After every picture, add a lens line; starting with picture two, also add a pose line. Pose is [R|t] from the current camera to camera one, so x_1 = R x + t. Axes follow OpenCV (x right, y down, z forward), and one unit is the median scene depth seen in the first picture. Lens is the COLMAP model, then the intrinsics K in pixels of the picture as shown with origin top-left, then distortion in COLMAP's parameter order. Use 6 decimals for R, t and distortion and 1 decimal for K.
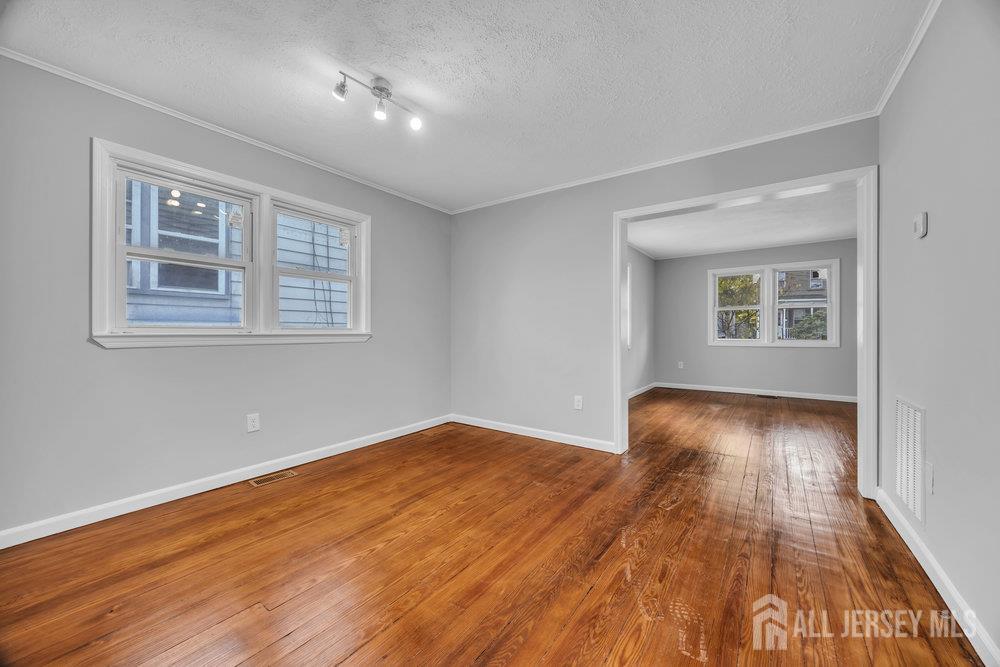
lens RADIAL K [[383.4, 0, 506.0], [0, 383.4, 331.8], [0, 0, 1]] dist [0.000040, 0.000650]
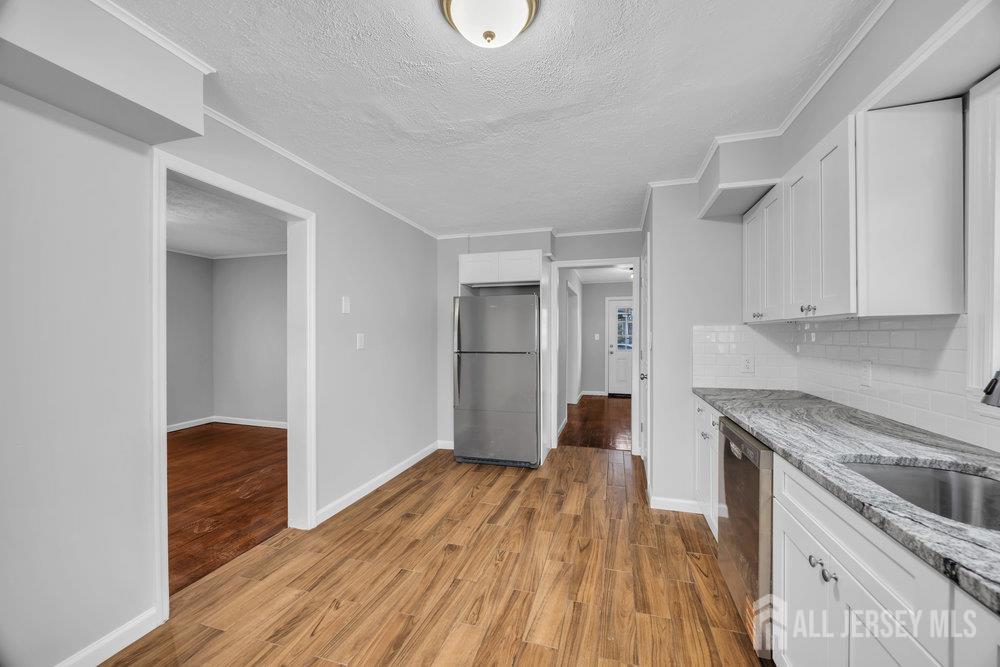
lens RADIAL K [[383.4, 0, 505.0], [0, 383.4, 337.0], [0, 0, 1]] dist [0.000040, 0.000650]
pose [[0.945180, 0.000002, 0.326549, 0.731200], [-0.001324, 0.999992, 0.003825, -0.113244], [-0.326546, -0.004047, 0.945173, -1.075262]]
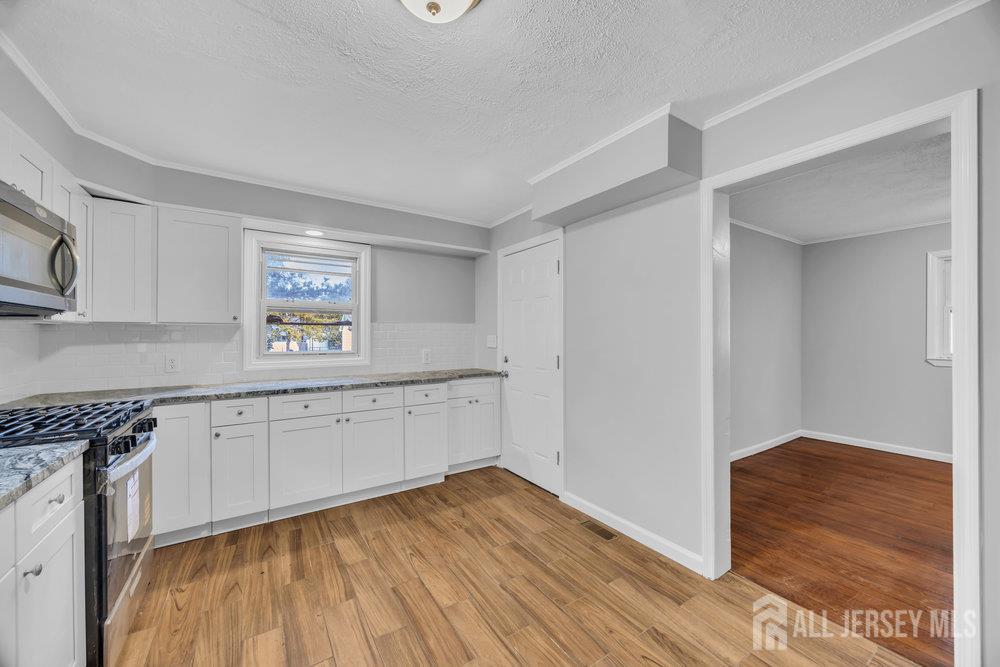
lens RADIAL K [[383.4, 0, 506.8], [0, 383.4, 332.1], [0, 0, 1]] dist [0.000040, 0.000650]
pose [[-0.367934, -0.001024, -0.929851, 1.364061], [0.004672, 0.999985, -0.002949, -0.117559], [0.929840, -0.005429, -0.367923, -0.214563]]
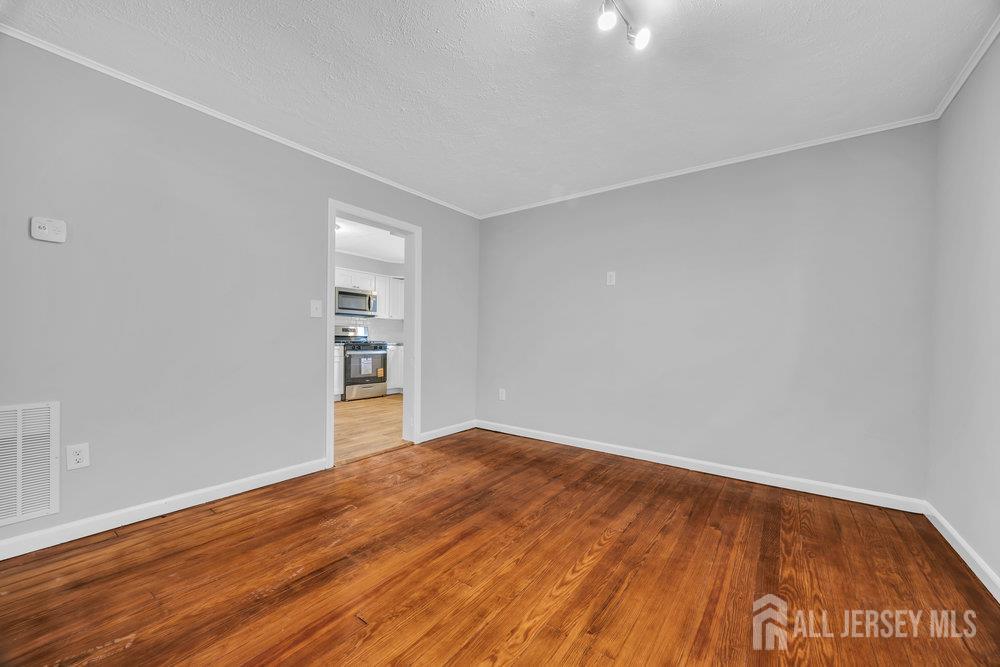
lens RADIAL K [[383.4, 0, 502.9], [0, 383.4, 343.4], [0, 0, 1]] dist [0.000040, 0.000650]
pose [[-0.999696, -0.009969, 0.022542, -0.162655], [-0.009643, 0.999848, 0.014530, 0.004004], [-0.022684, 0.014308, -0.999640, 1.643329]]
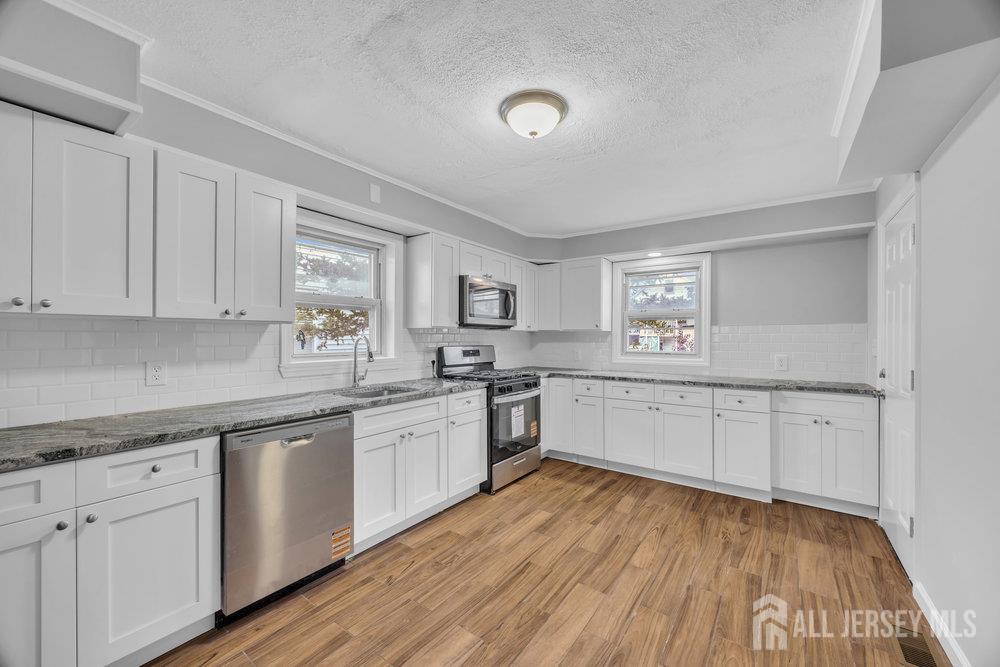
lens RADIAL K [[383.4, 0, 507.1], [0, 383.4, 335.0], [0, 0, 1]] dist [0.000040, 0.000650]
pose [[-0.999968, 0.000946, 0.007913, 0.952758], [0.000879, 0.999963, -0.008516, -0.112372], [-0.007920, -0.008509, -0.999932, 0.359513]]
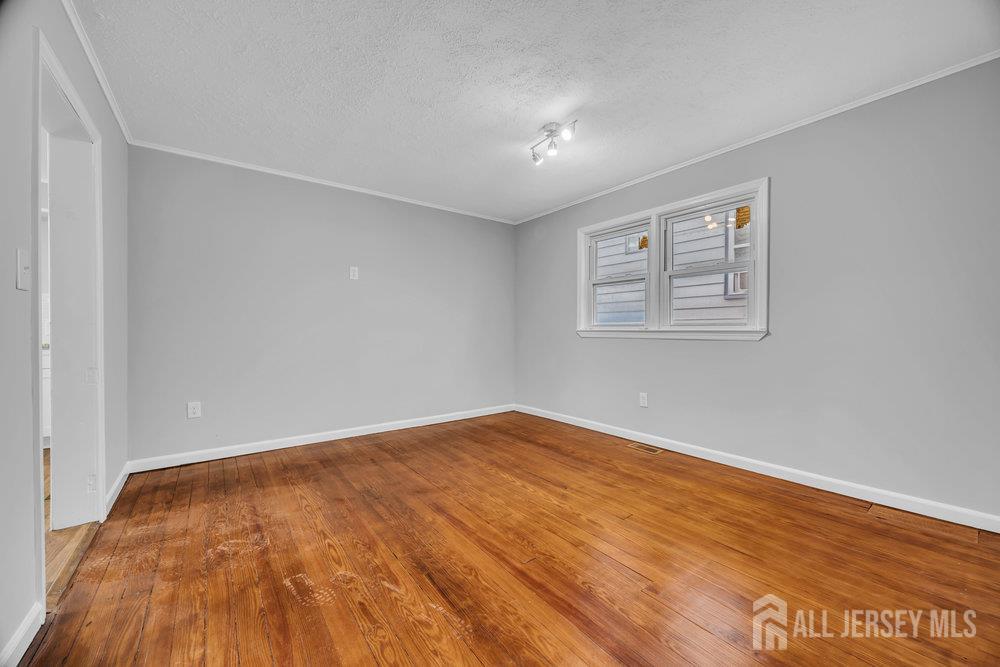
lens RADIAL K [[383.4, 0, 505.6], [0, 383.4, 329.2], [0, 0, 1]] dist [0.000040, 0.000650]
pose [[-0.301840, 0.000697, -0.953358, 0.868515], [0.002524, 0.999997, -0.000067, 0.002862], [0.953355, -0.002426, -0.301840, 1.196201]]
